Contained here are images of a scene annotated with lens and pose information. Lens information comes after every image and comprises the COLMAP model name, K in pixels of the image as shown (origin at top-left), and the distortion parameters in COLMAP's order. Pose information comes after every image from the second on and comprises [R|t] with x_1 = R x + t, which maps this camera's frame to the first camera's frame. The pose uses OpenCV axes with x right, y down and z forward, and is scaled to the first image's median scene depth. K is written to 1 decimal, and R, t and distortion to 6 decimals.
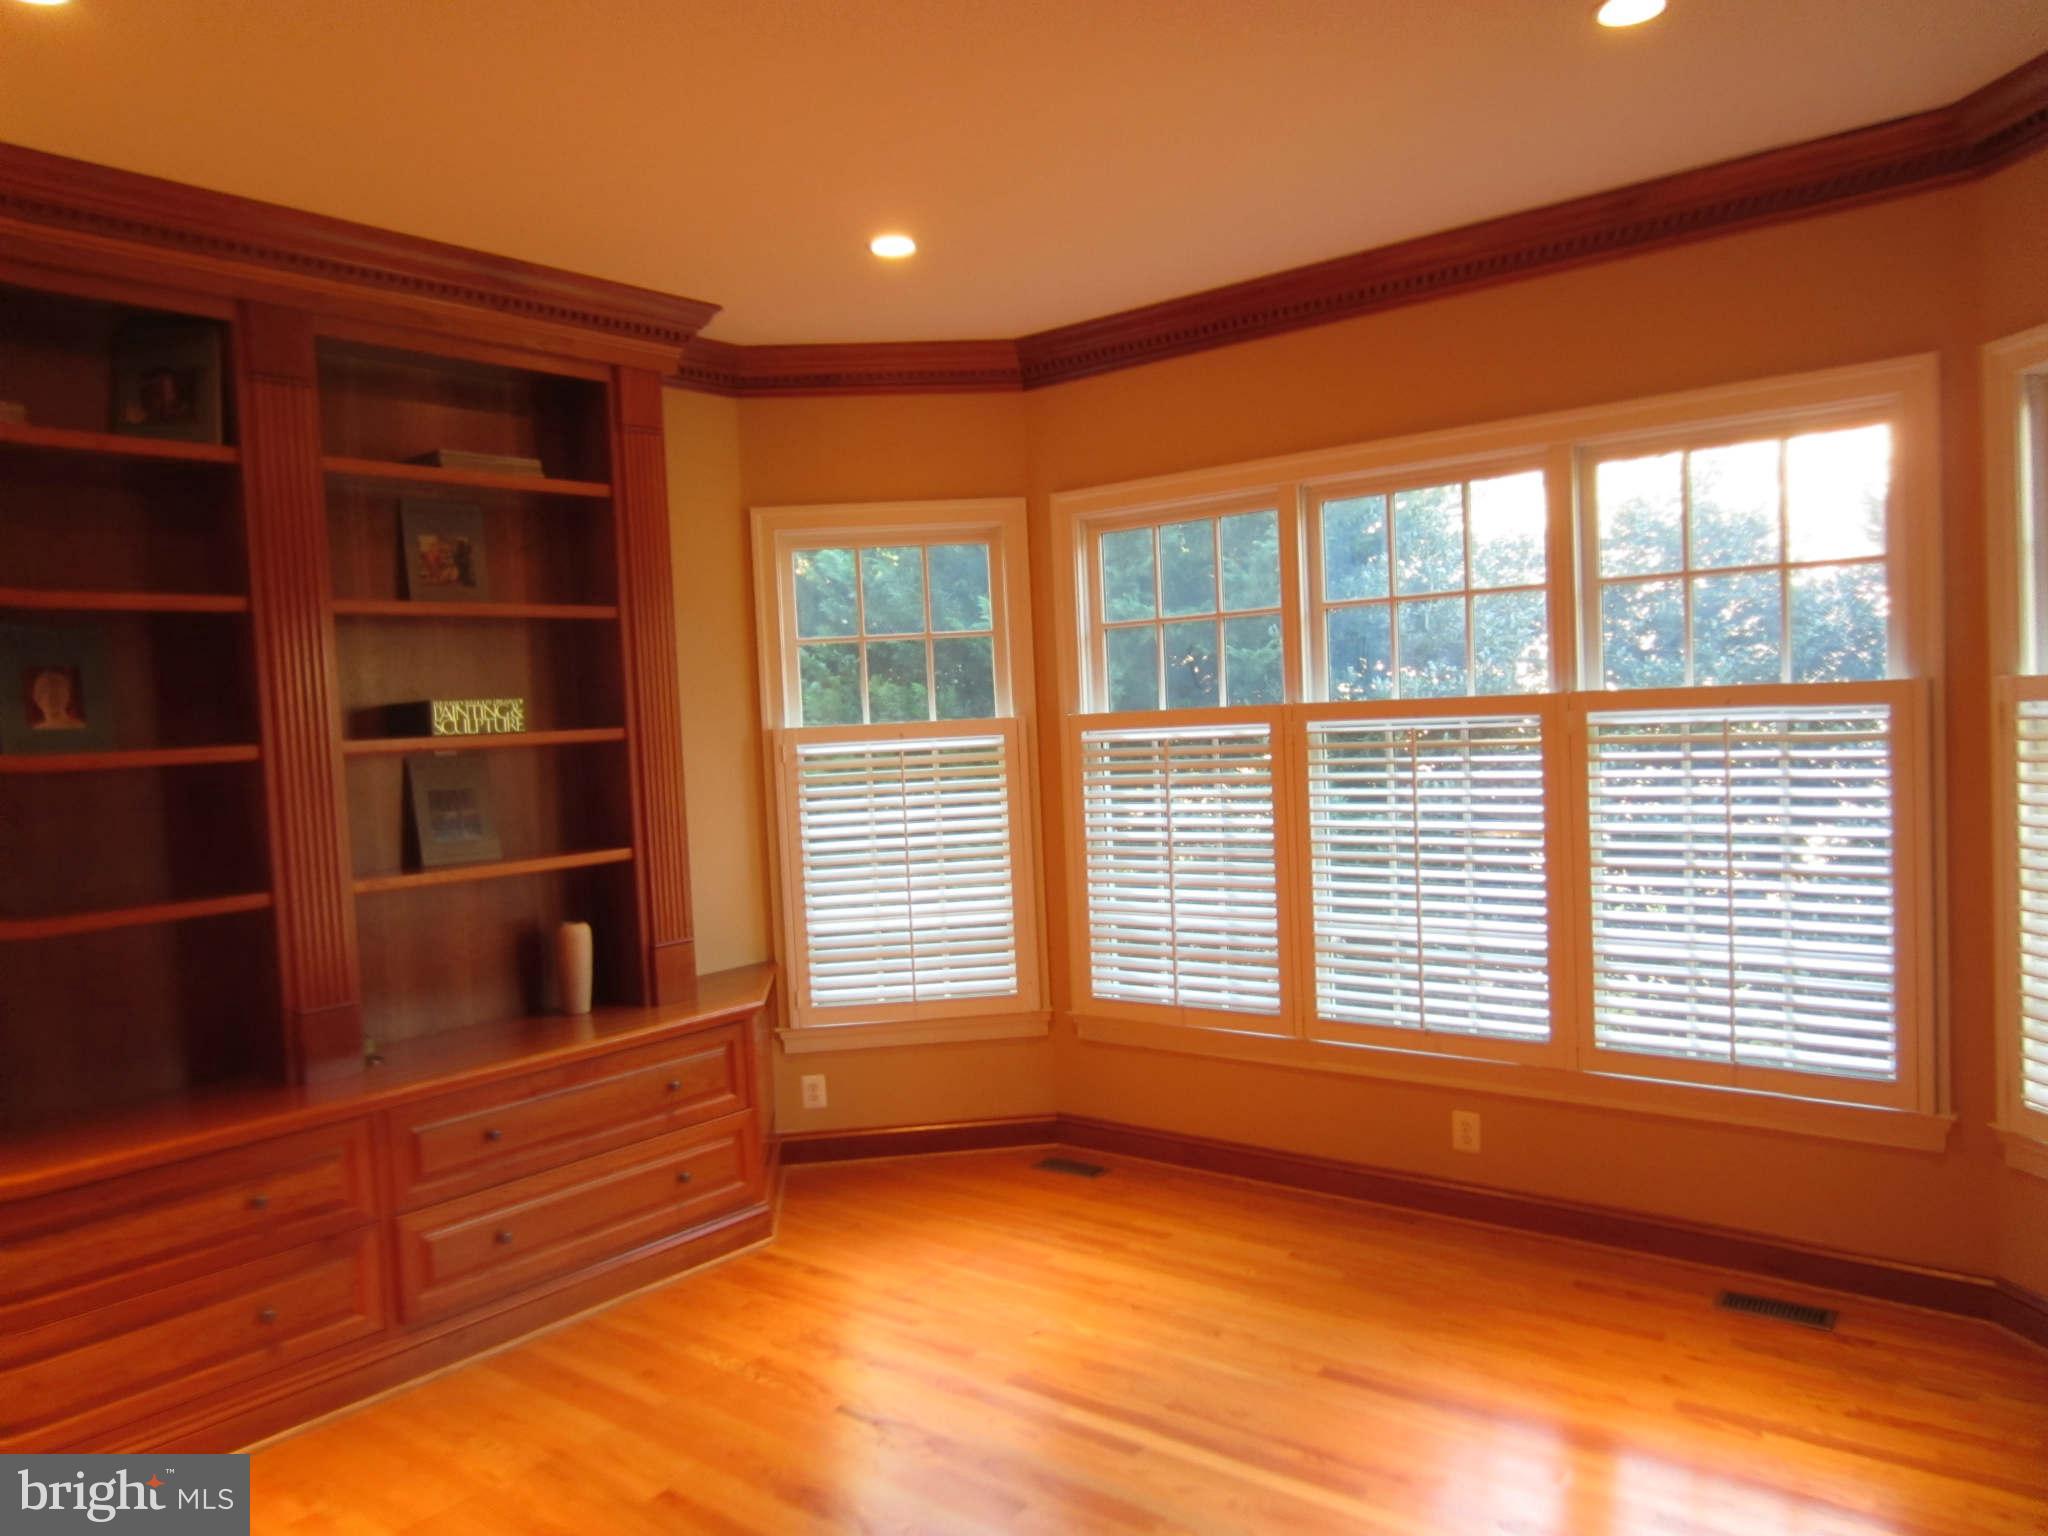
lens RADIAL K [[1452.3, 0, 1024.0], [0, 1452.3, 768.0], [0, 0, 1]] dist [-0.025117, 0.004284]
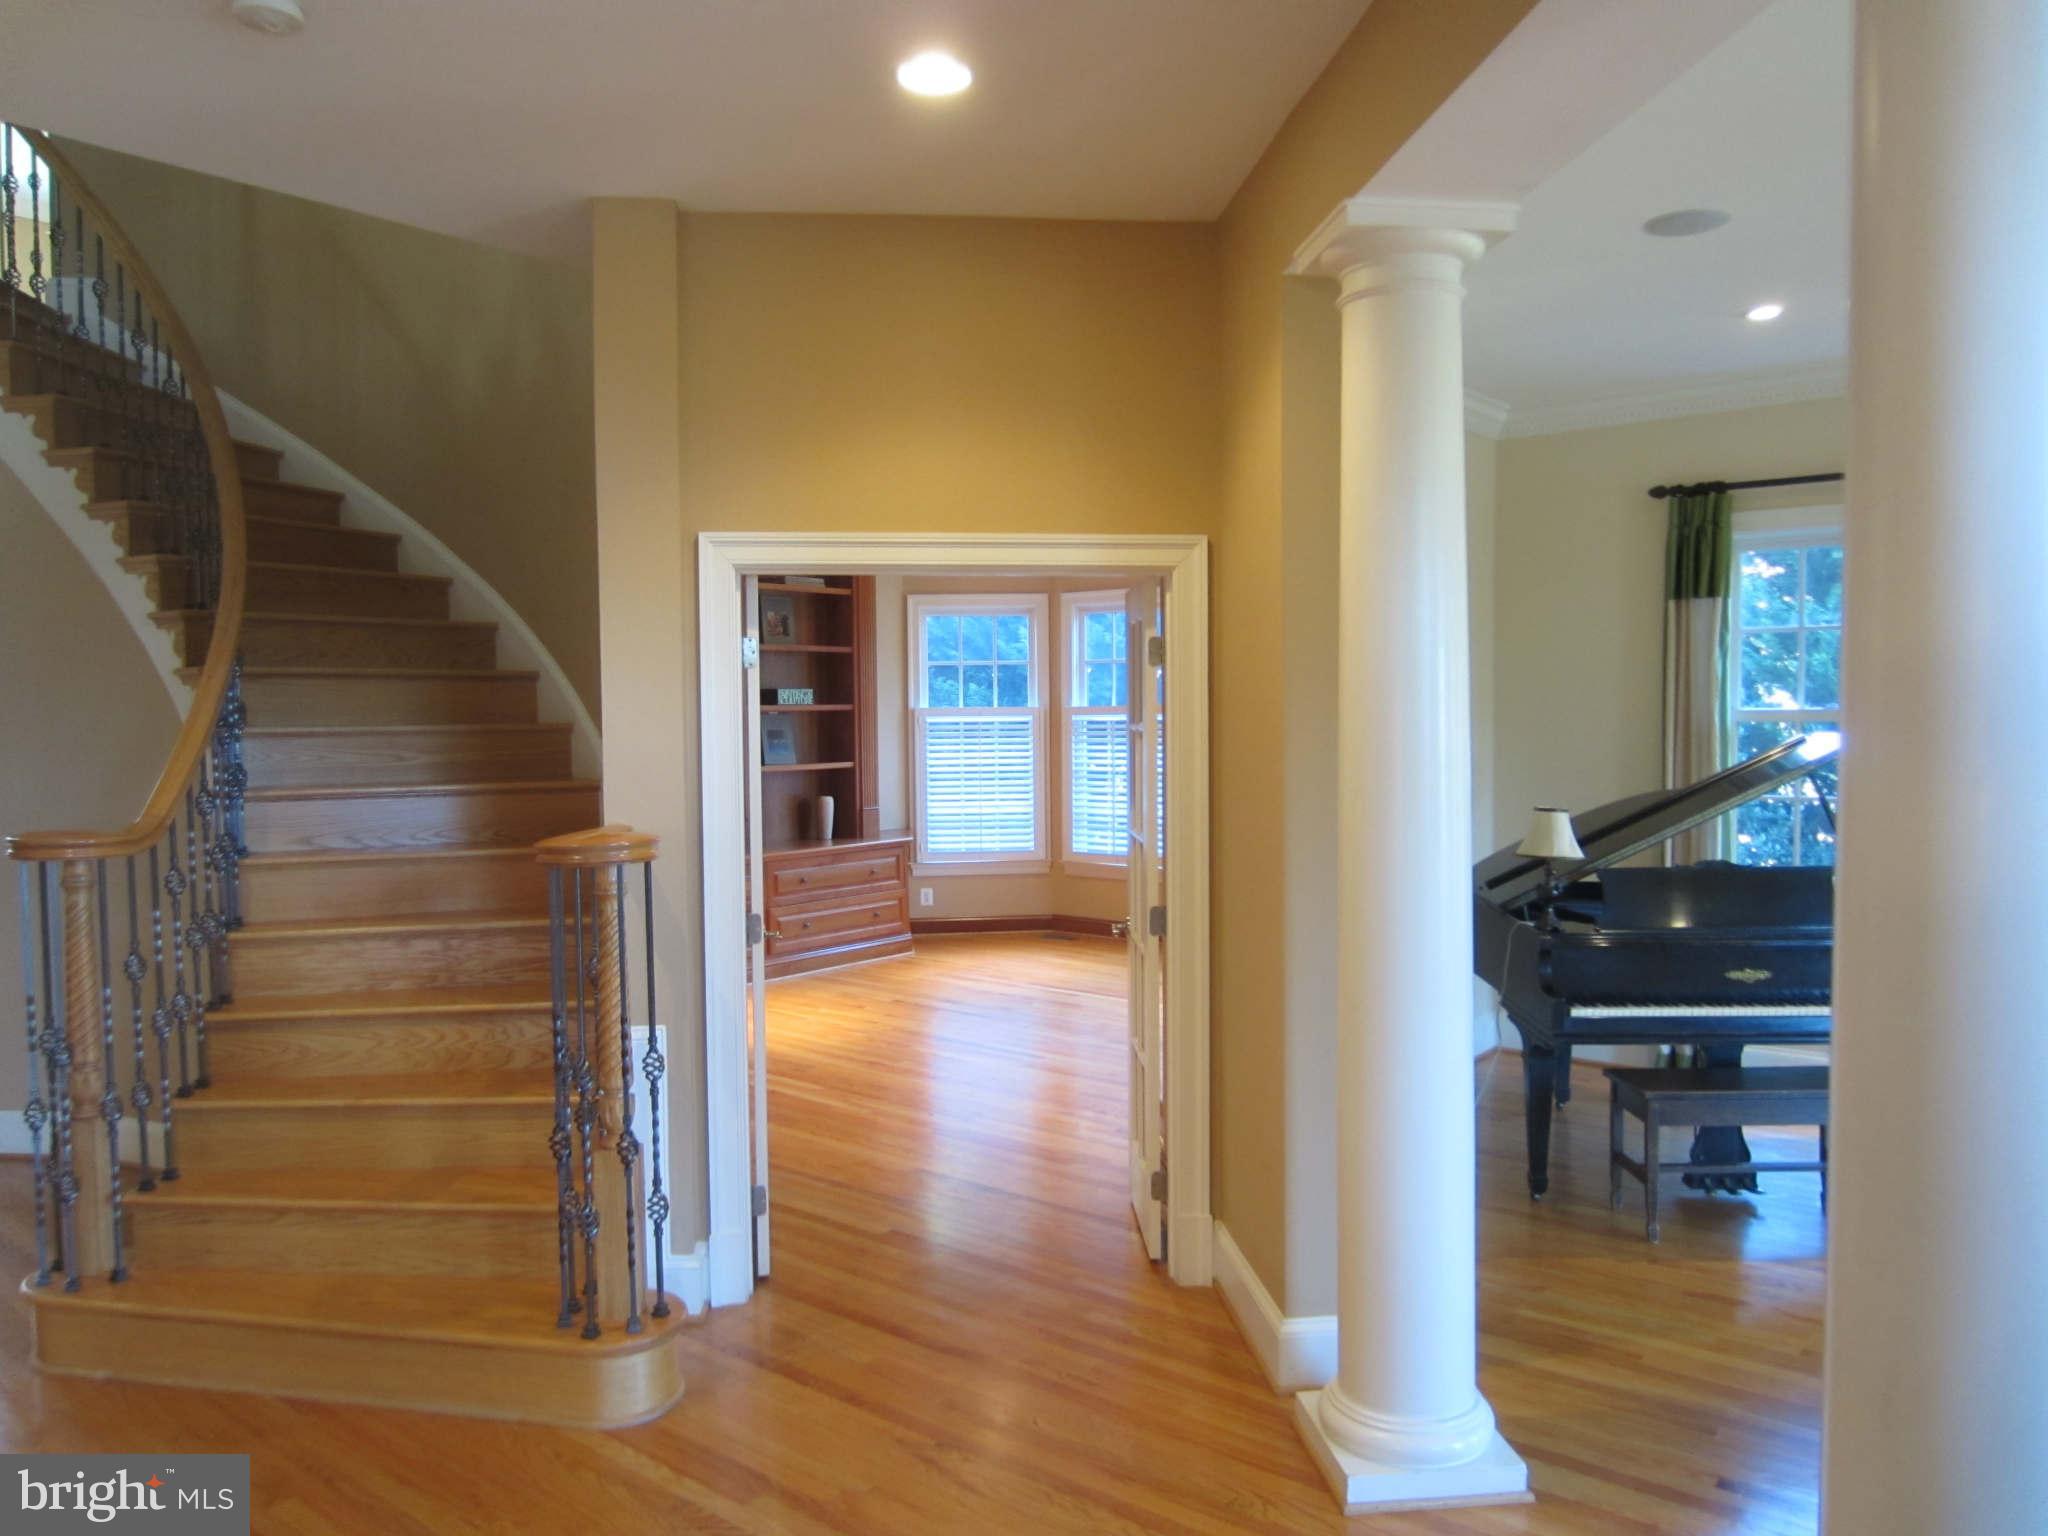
lens RADIAL K [[1452.3, 0, 1024.0], [0, 1452.3, 768.0], [0, 0, 1]] dist [-0.025117, 0.004284]
pose [[0.999202, 0.038556, -0.010477, -0.001876], [-0.038496, 0.999242, 0.005865, 0.037048], [0.010695, -0.005457, 0.999928, -0.962775]]
